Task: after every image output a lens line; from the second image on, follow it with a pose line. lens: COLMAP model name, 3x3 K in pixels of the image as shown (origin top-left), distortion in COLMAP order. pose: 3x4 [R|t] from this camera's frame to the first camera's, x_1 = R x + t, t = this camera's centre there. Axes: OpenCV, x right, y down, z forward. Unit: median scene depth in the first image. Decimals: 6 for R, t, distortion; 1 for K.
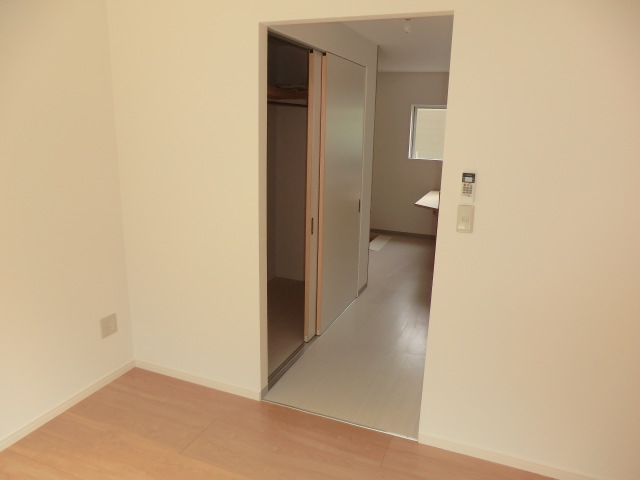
lens RADIAL K [[469.1, 0, 319.9], [0, 469.1, 235.1], [0, 0, 1]] dist [-0.098025, 0.113677]
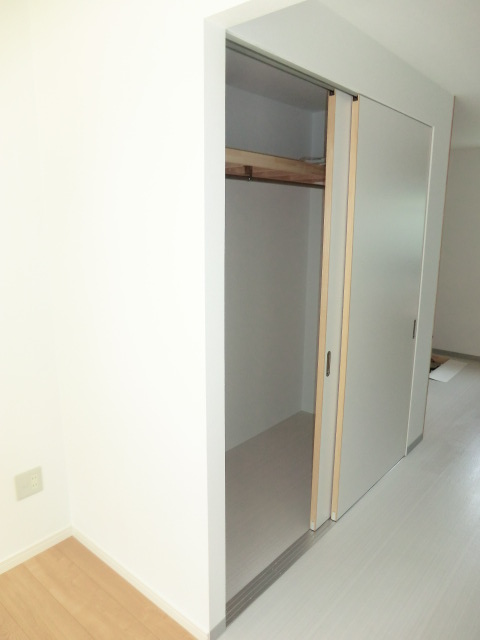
lens RADIAL K [[469.1, 0, 242.8], [0, 469.1, 321.2], [0, 0, 1]] dist [-0.098025, 0.113677]
pose [[0.948542, 0.046700, -0.313188, 0.078557], [-0.053582, 0.998474, -0.013398, -0.065799], [0.312084, 0.029489, 0.949597, 0.362702]]
